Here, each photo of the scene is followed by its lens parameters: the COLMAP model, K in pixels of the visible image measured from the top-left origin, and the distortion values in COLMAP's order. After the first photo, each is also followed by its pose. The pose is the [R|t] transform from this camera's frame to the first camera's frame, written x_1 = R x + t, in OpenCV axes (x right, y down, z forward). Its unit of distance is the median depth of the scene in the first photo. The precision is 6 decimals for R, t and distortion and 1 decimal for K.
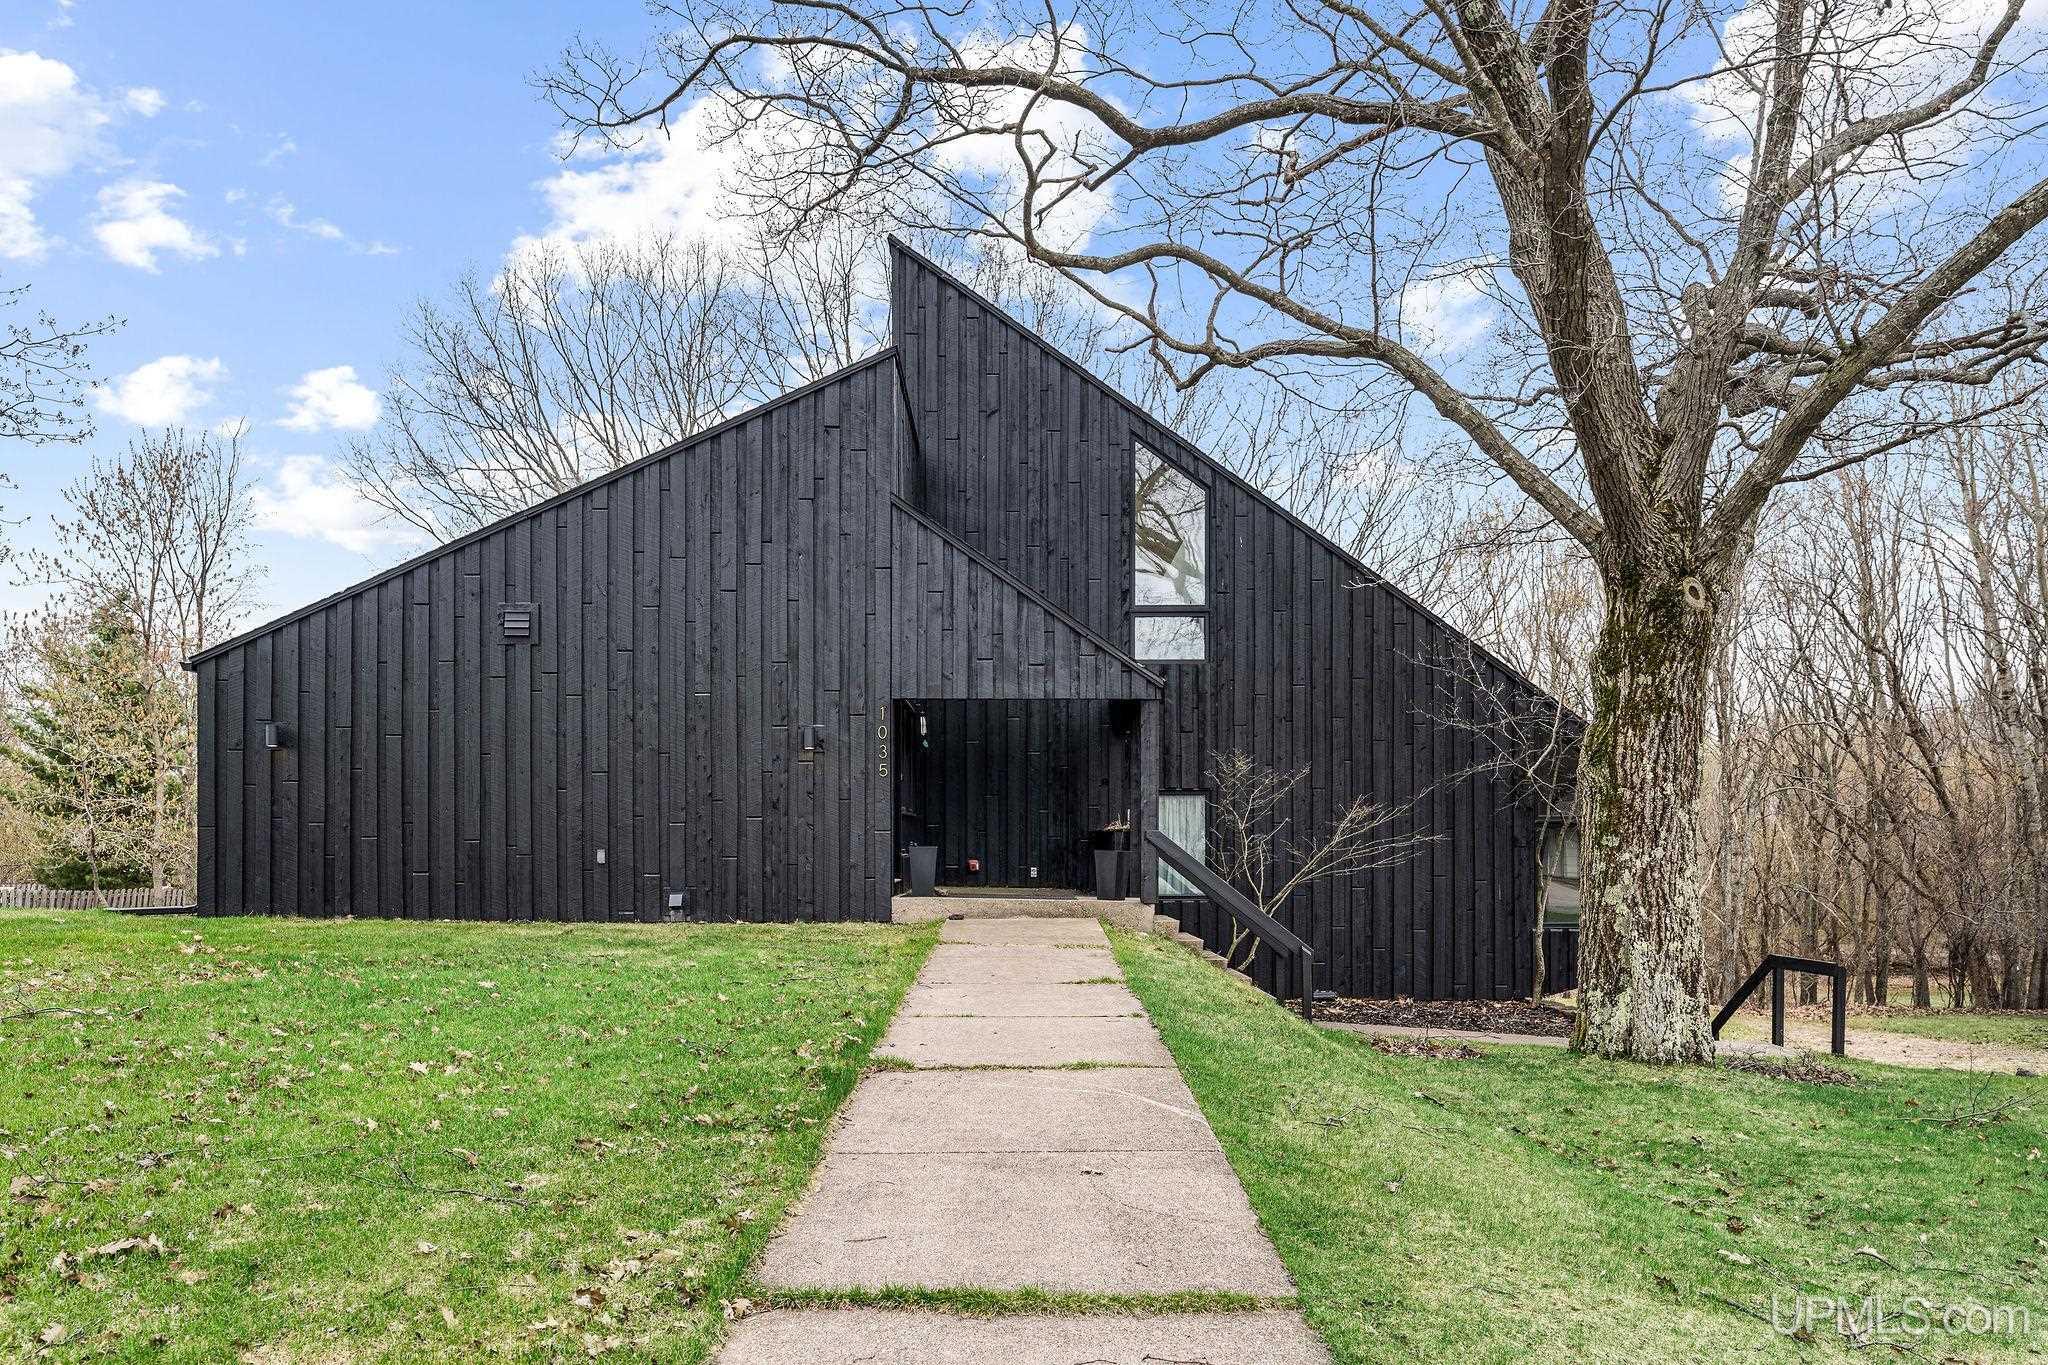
lens RADIAL K [[1374.7, 0, 1027.3], [0, 1374.7, 753.3], [0, 0, 1]] dist [-0.006613, 0.002888]
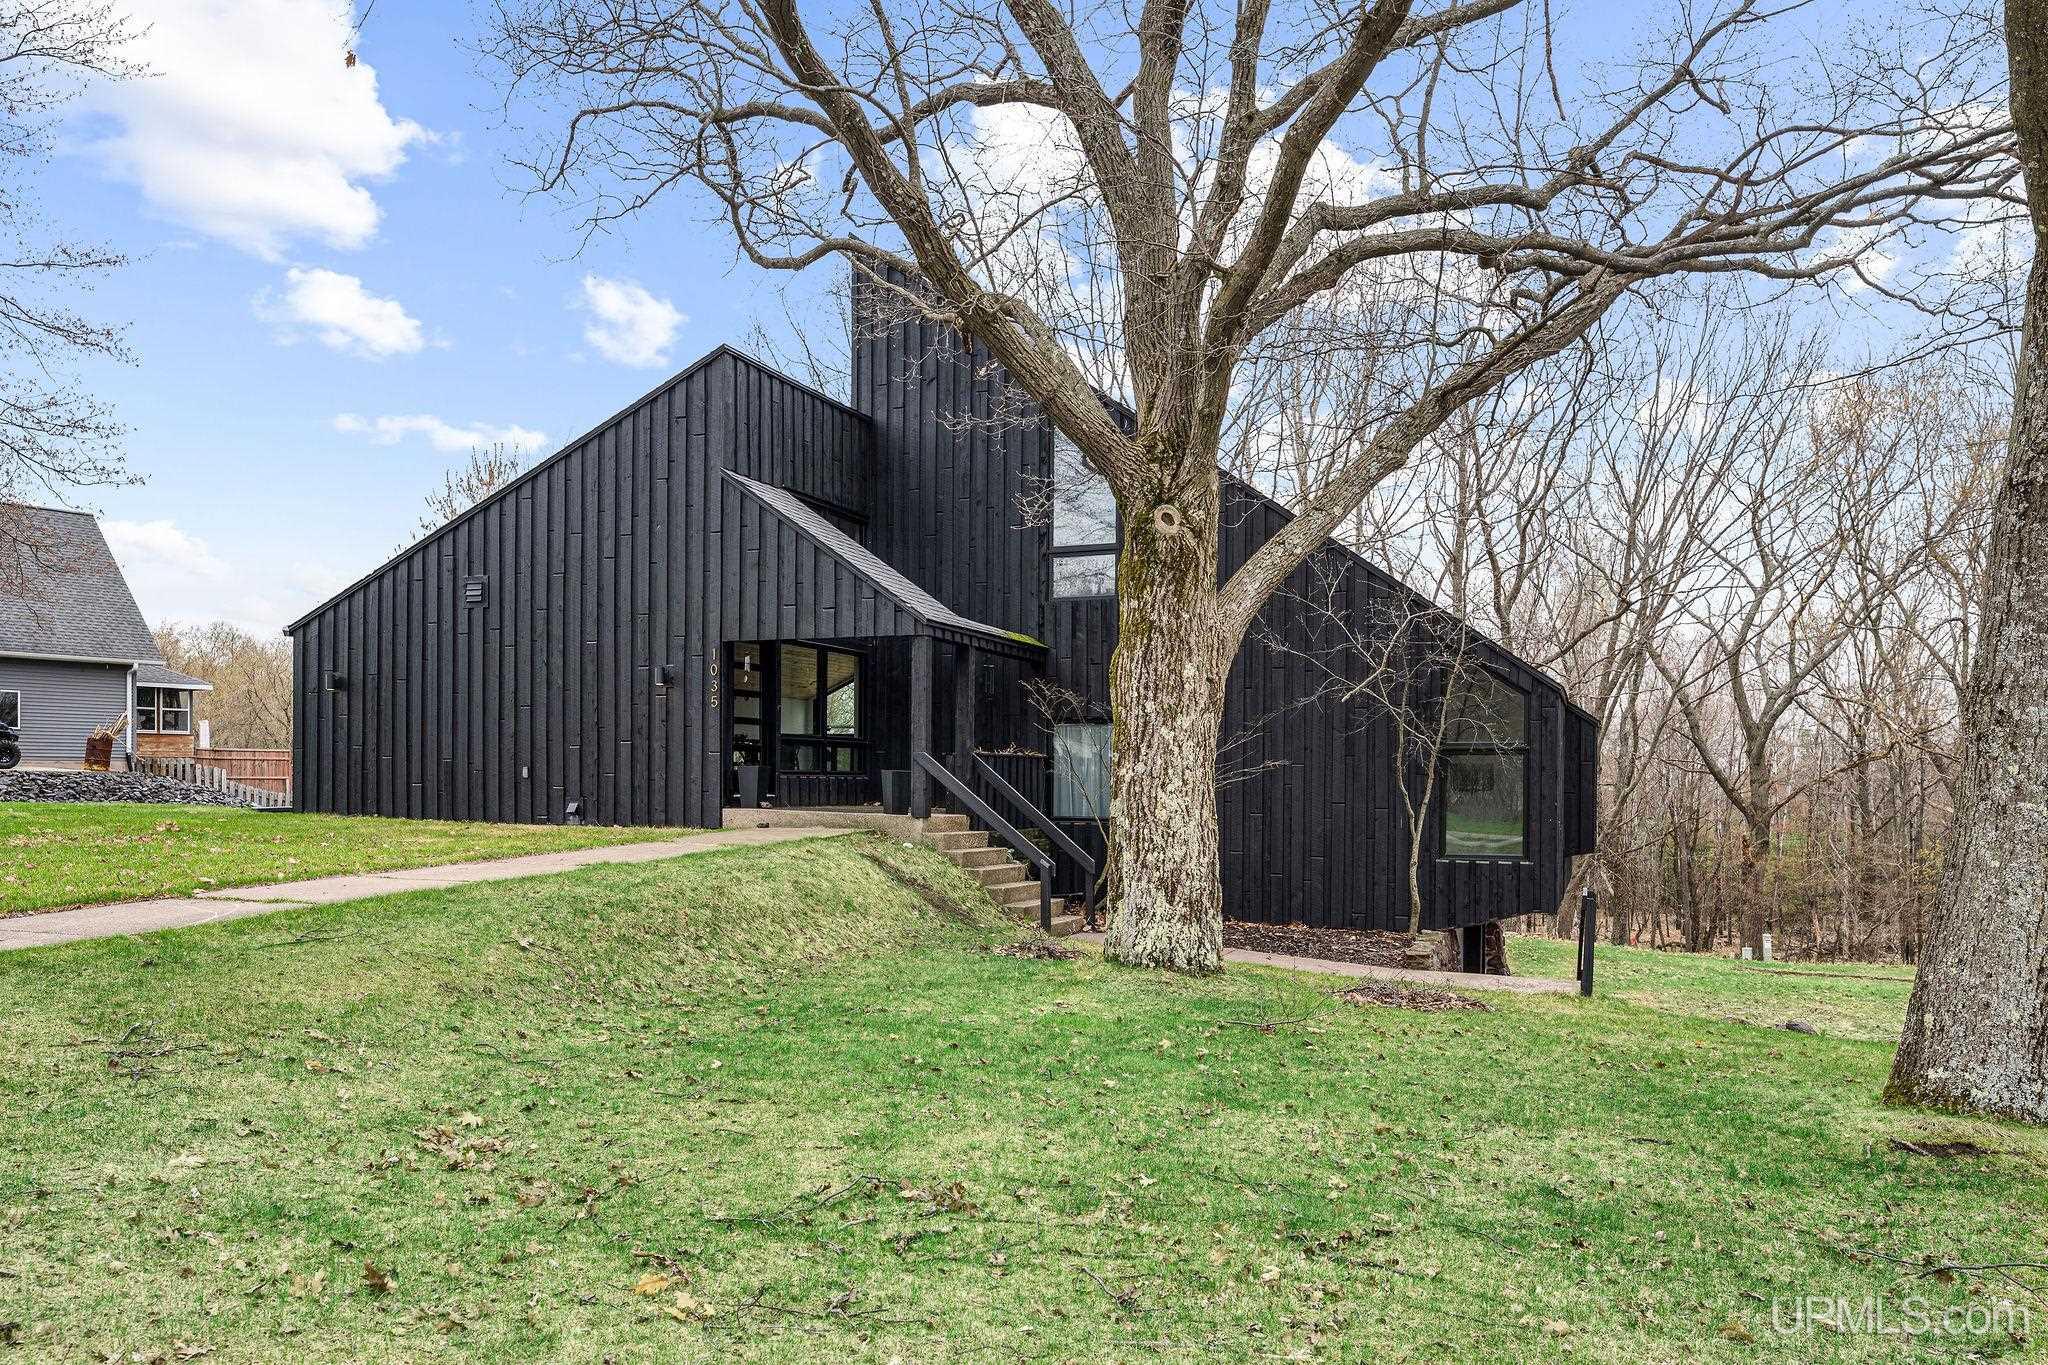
lens RADIAL K [[1404.0, 0, 1020.7], [0, 1404.0, 694.8], [0, 0, 1]] dist [-0.001720, 0.000333]
pose [[0.925746, -0.015044, -0.377847, 0.772009], [0.014972, 0.999883, -0.003129, 0.018297], [0.377850, -0.002761, 0.925863, -0.033165]]
